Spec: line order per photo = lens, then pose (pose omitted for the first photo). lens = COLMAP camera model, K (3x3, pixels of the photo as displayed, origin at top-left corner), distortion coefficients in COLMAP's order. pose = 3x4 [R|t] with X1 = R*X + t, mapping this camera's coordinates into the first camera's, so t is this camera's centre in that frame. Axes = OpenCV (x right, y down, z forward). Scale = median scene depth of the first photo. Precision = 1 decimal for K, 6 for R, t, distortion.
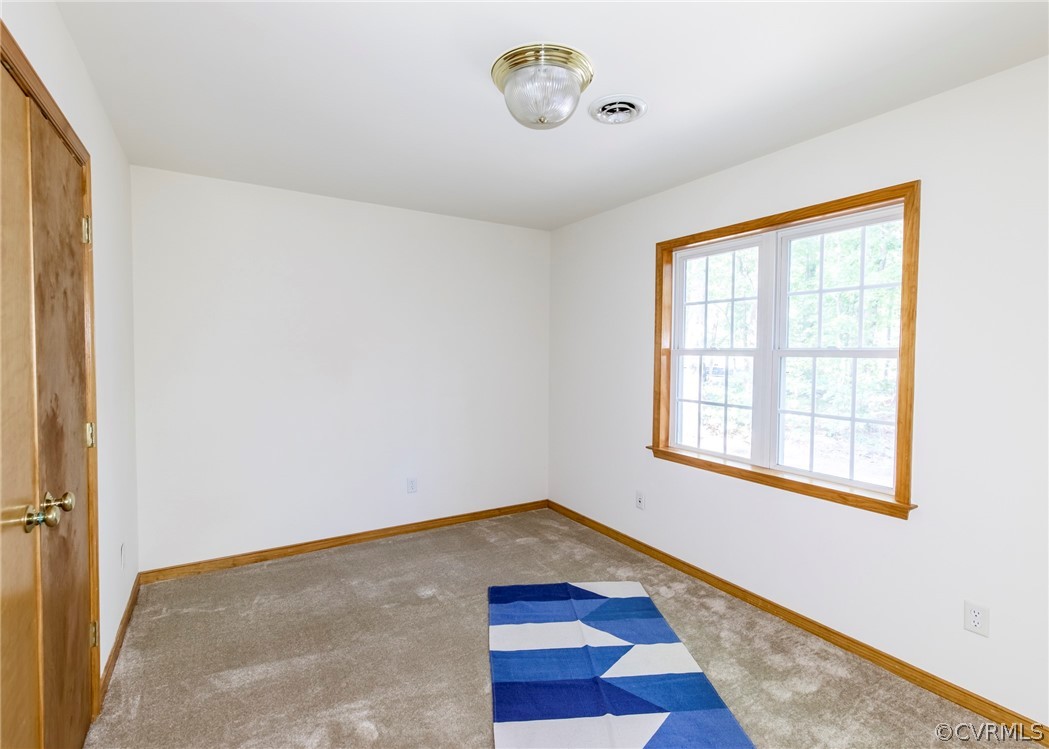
lens RADIAL K [[505.1, 0, 524.5], [0, 505.1, 374.5], [0, 0, 1]] dist [0.005667, 0.000389]
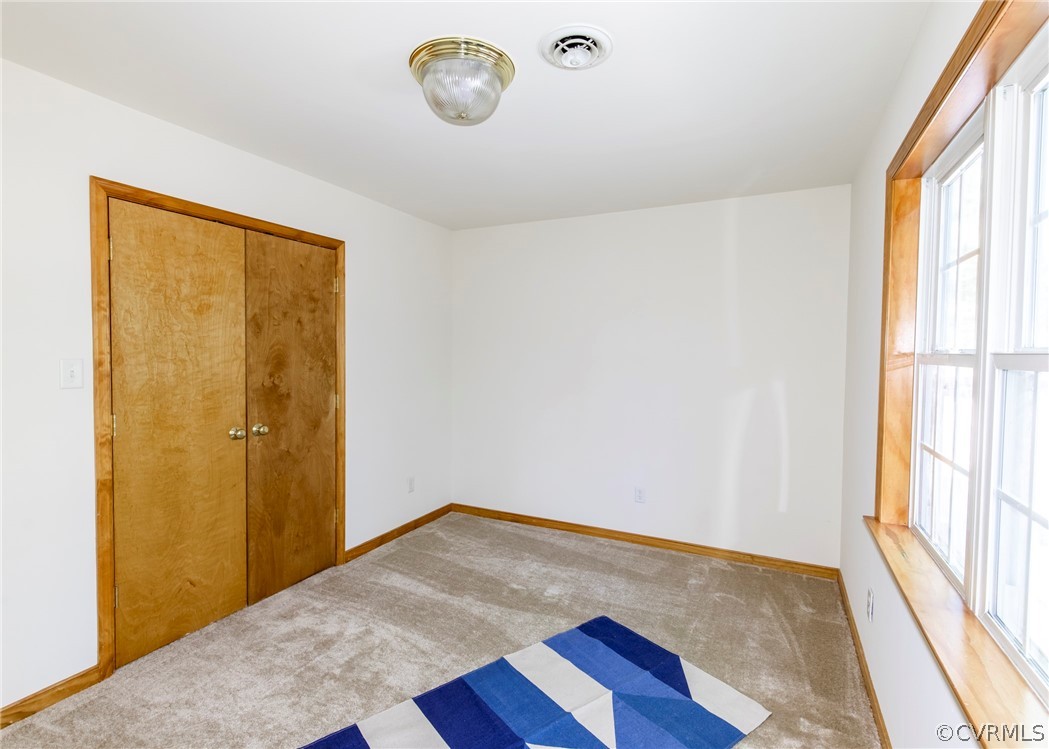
lens RADIAL K [[505.1, 0, 524.5], [0, 505.1, 374.5], [0, 0, 1]] dist [0.005667, 0.000389]
pose [[0.533236, 0.036928, -0.845160, 0.599083], [-0.046126, 0.998830, 0.014540, -0.016111], [0.844708, 0.031230, 0.534315, 0.383601]]
